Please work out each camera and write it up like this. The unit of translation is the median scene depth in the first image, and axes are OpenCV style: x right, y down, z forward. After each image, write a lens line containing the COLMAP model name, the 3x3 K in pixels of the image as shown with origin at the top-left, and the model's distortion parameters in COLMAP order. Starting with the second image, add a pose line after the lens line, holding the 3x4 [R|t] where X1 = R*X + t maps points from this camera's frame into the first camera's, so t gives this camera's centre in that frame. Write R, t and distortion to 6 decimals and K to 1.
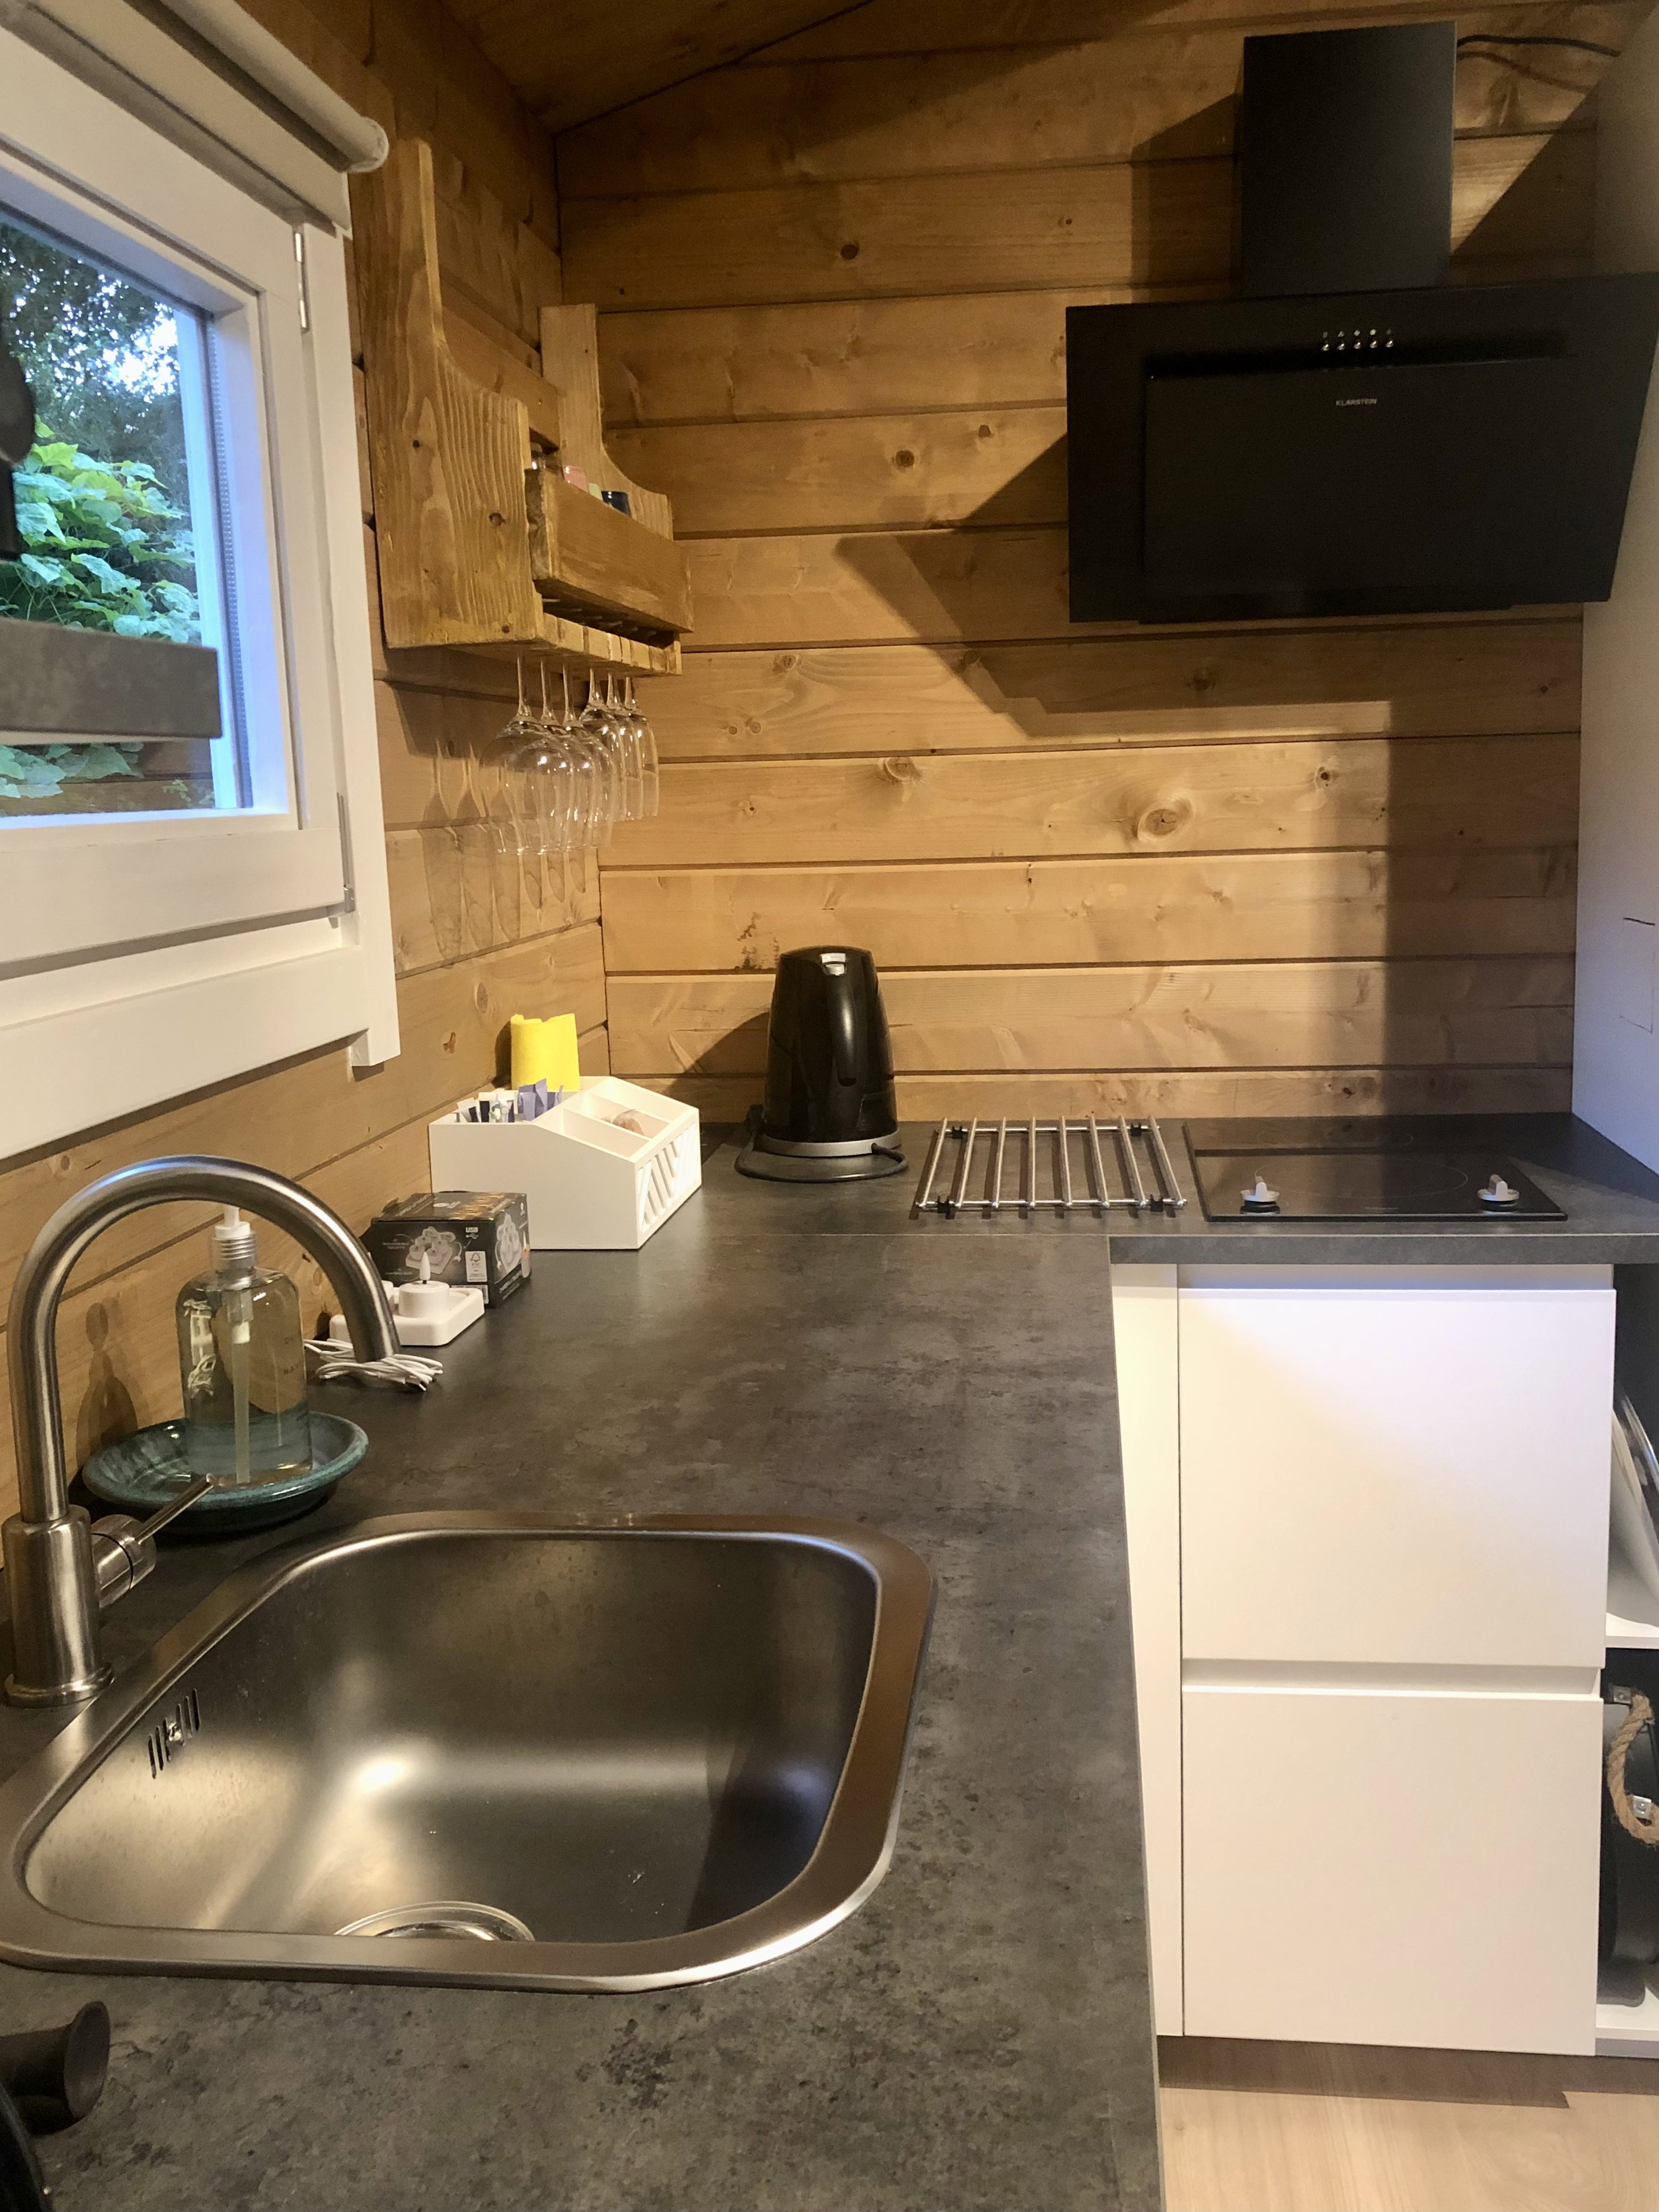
lens RADIAL K [[1983.6, 0, 829.5], [0, 1983.6, 1106.0], [0, 0, 1]] dist [-0.005054, -0.000521]
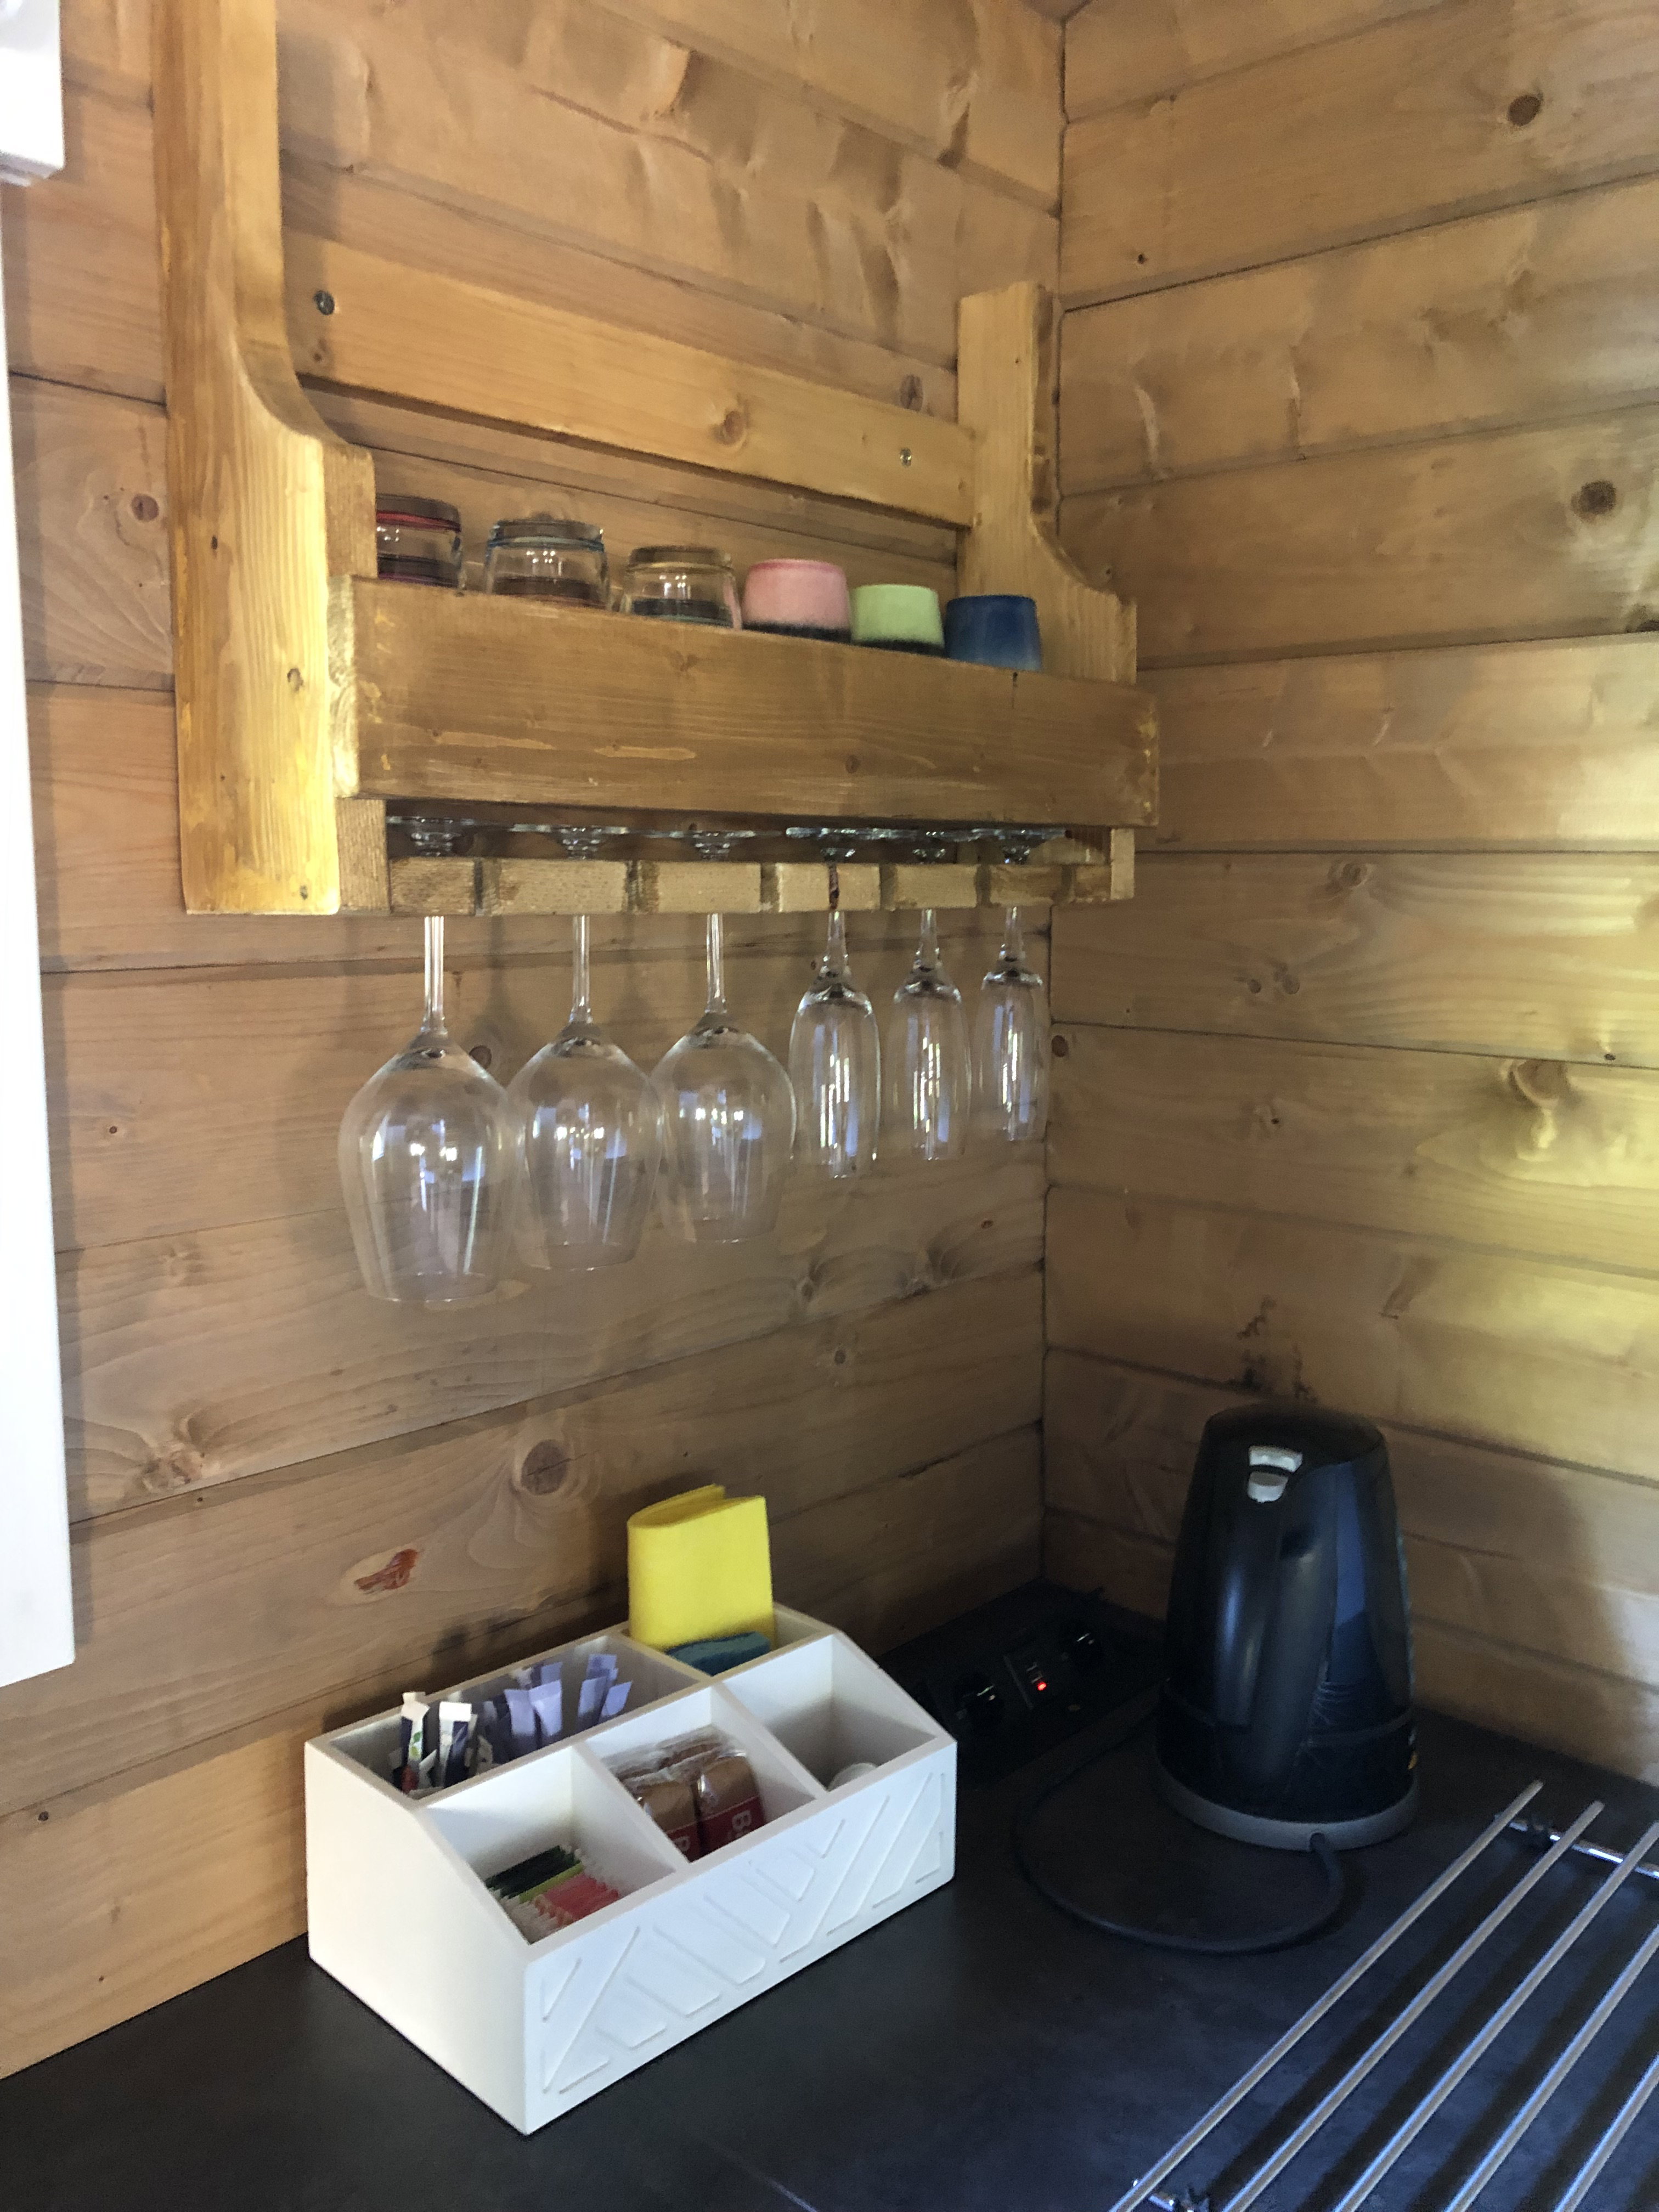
lens RADIAL K [[1789.6, 0, 832.0], [0, 1789.6, 1051.8], [0, 0, 1]] dist [0.040268, -0.004675]
pose [[0.814989, 0.100793, -0.570644, 0.157897], [-0.124960, 0.992157, -0.003222, -0.157972], [0.565843, 0.073934, 0.821191, 0.513890]]
